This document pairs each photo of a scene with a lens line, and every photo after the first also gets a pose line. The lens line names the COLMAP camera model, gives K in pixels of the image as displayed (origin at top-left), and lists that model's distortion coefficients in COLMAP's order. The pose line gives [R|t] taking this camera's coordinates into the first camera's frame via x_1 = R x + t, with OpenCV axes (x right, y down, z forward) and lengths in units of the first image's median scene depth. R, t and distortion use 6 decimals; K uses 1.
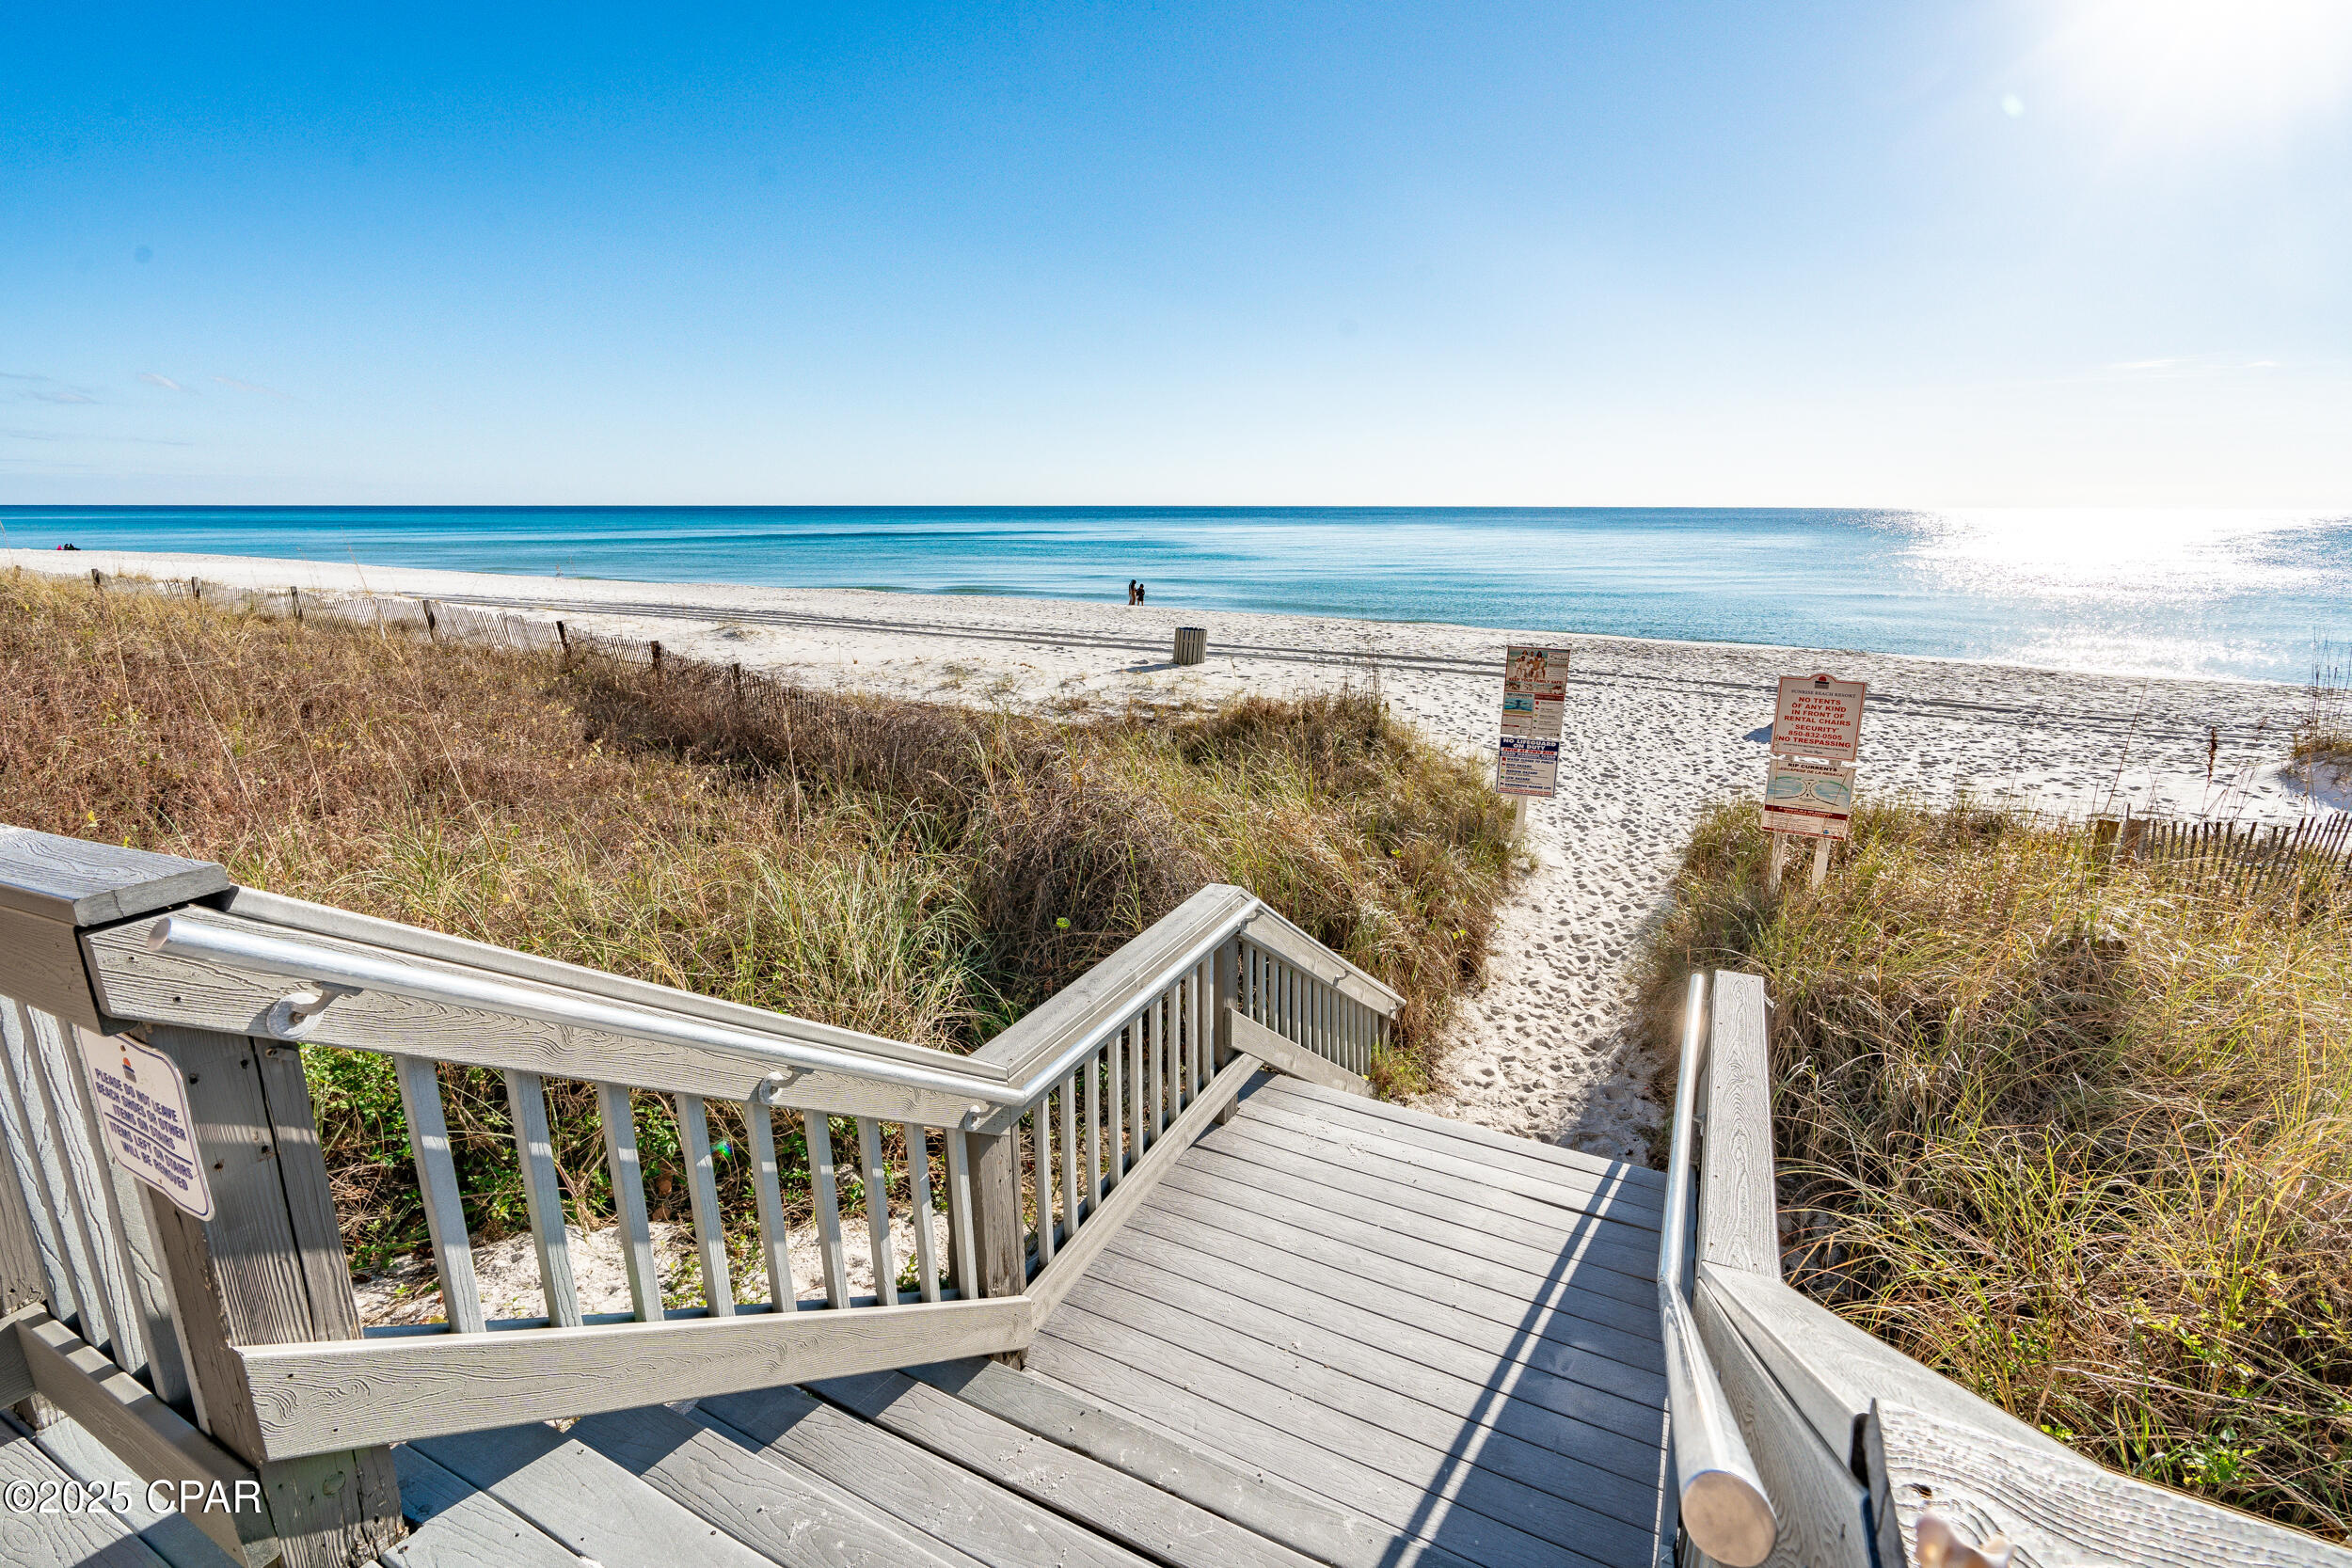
lens RADIAL K [[1063.5, 0, 1185.2], [0, 1063.5, 776.3], [0, 0, 1]] dist [-0.001748, -0.000242]
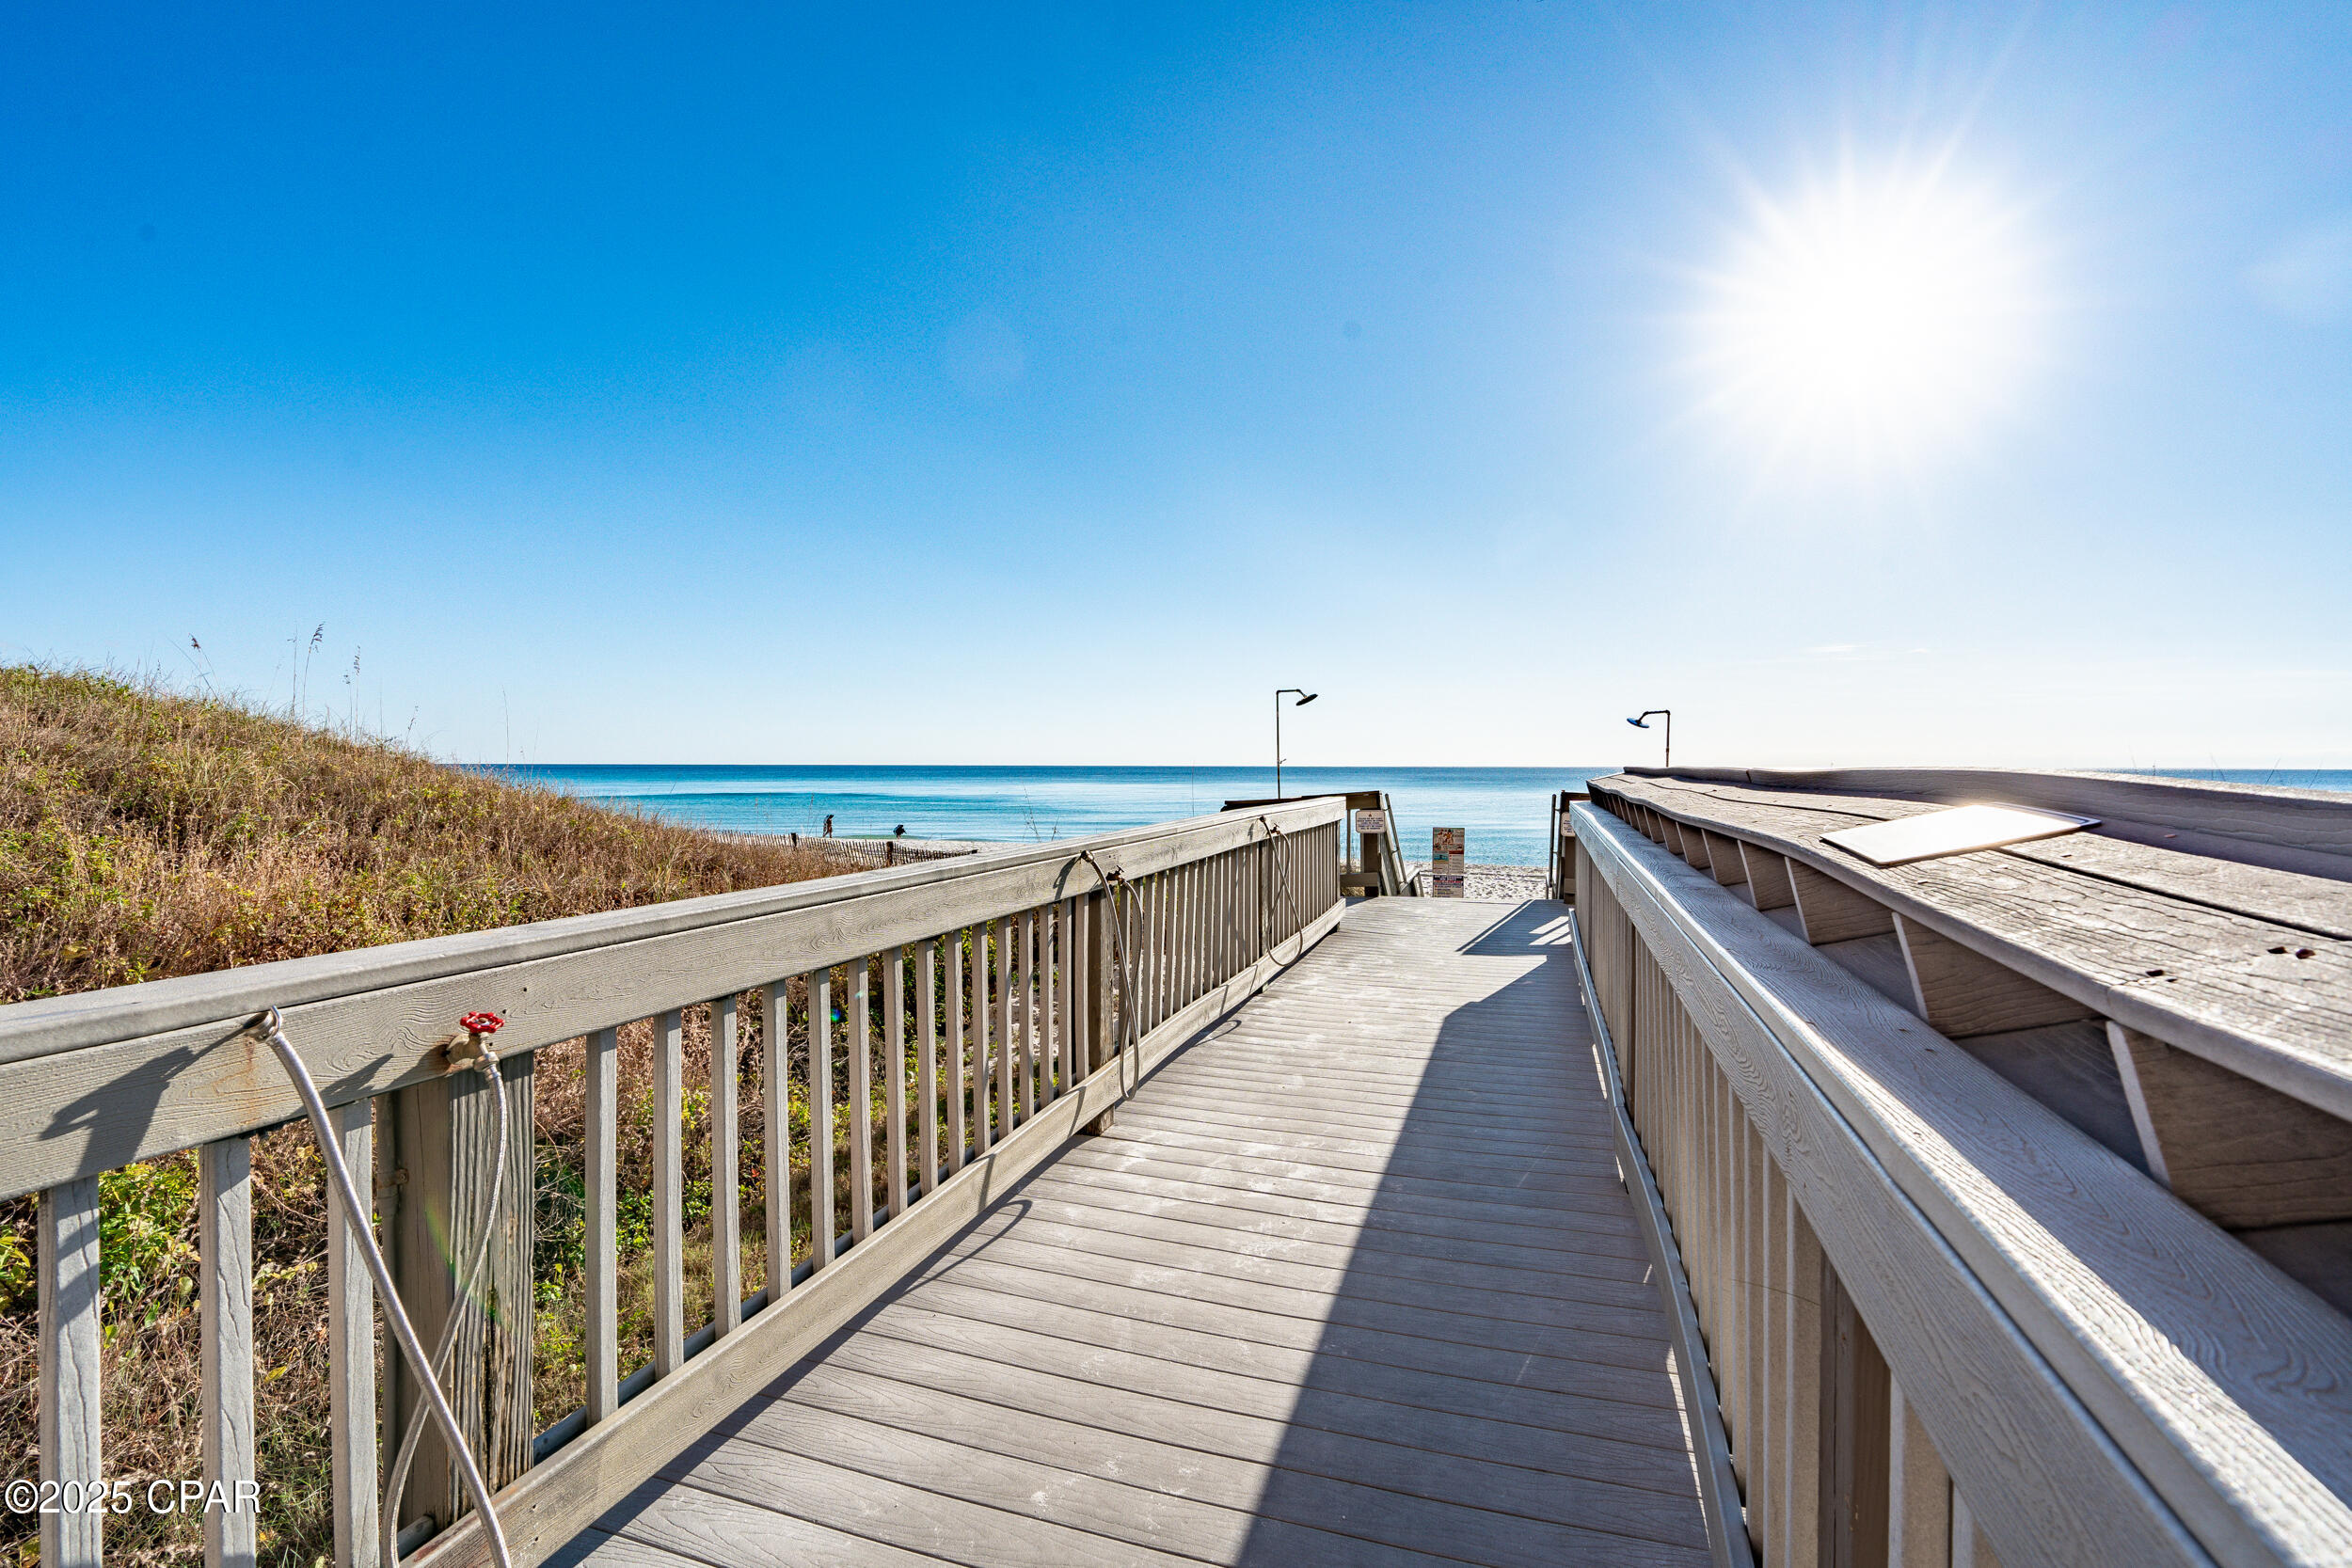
lens RADIAL K [[1063.5, 0, 1173.2], [0, 1063.5, 799.4], [0, 0, 1]] dist [-0.001748, -0.000242]
pose [[0.989593, 0.000339, 0.143895, -0.444709], [0.030674, 0.976516, -0.213248, 0.226182], [-0.140589, 0.215442, 0.966343, -0.819316]]
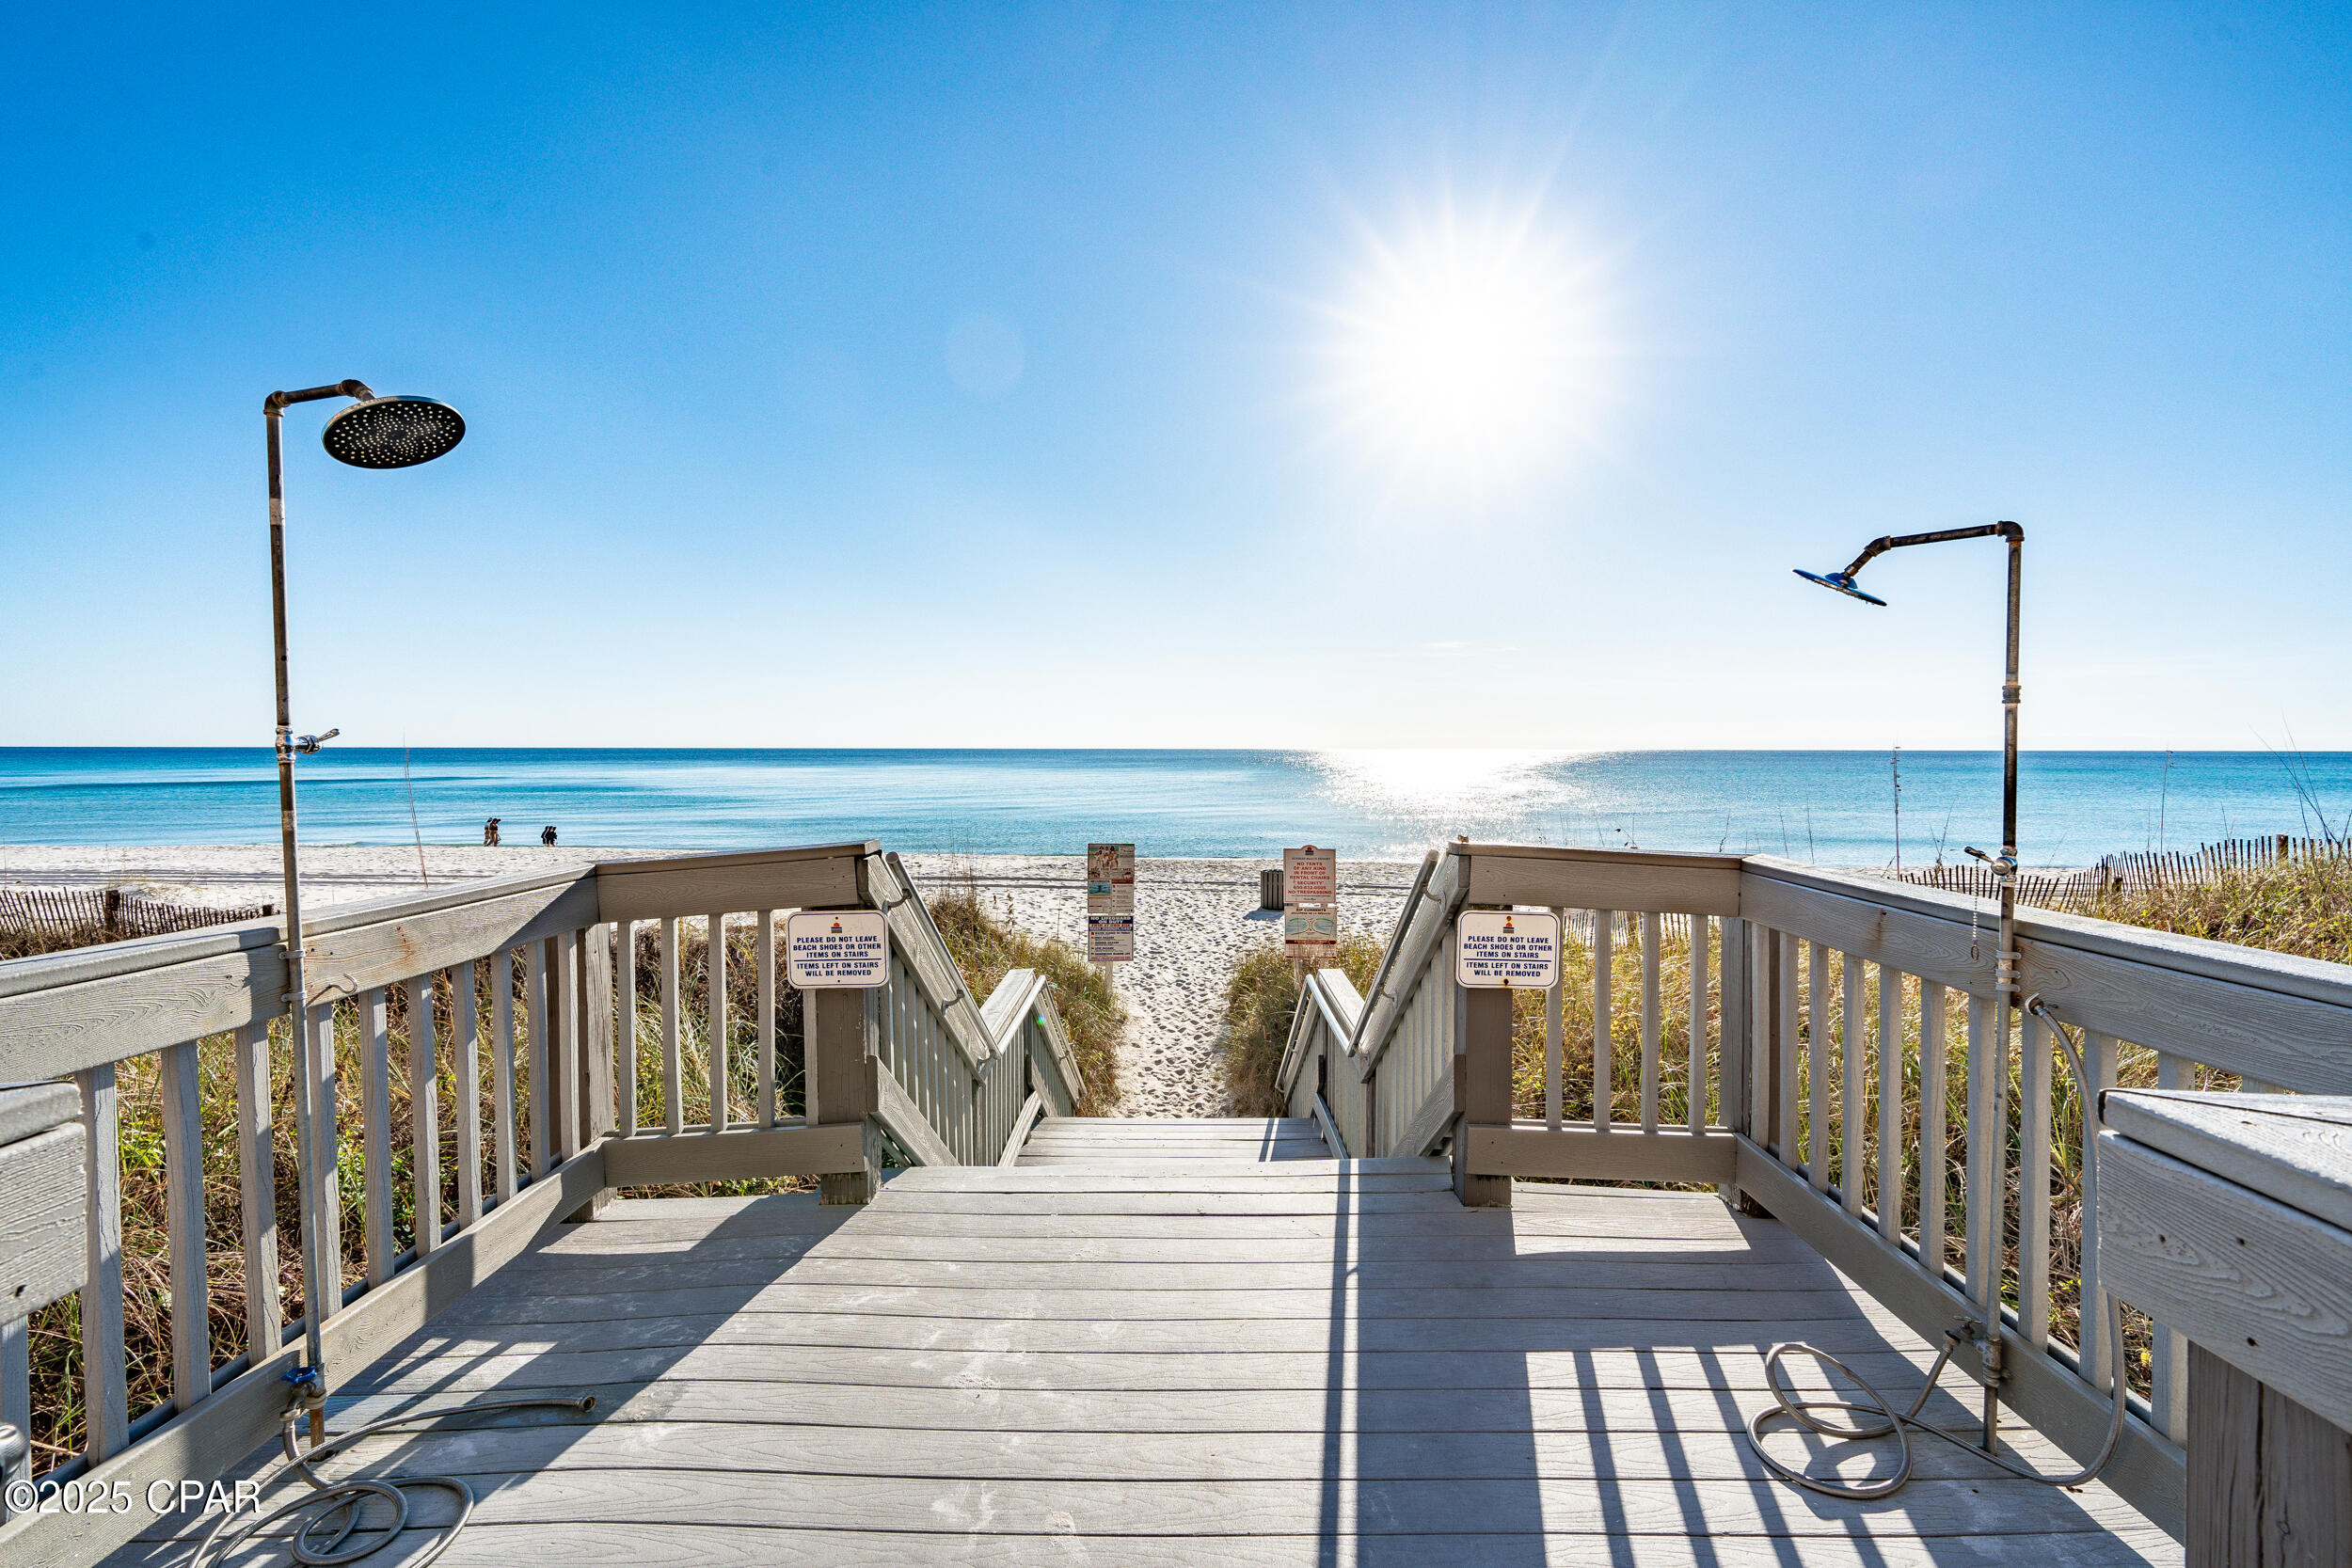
lens RADIAL K [[1063.5, 0, 1171.0], [0, 1063.5, 781.1], [0, 0, 1]] dist [-0.001748, -0.000242]
pose [[0.899501, -0.013500, 0.436710, -0.160789], [0.107424, 0.975674, -0.191102, 0.057876], [-0.423507, 0.218809, 0.879070, -0.175369]]
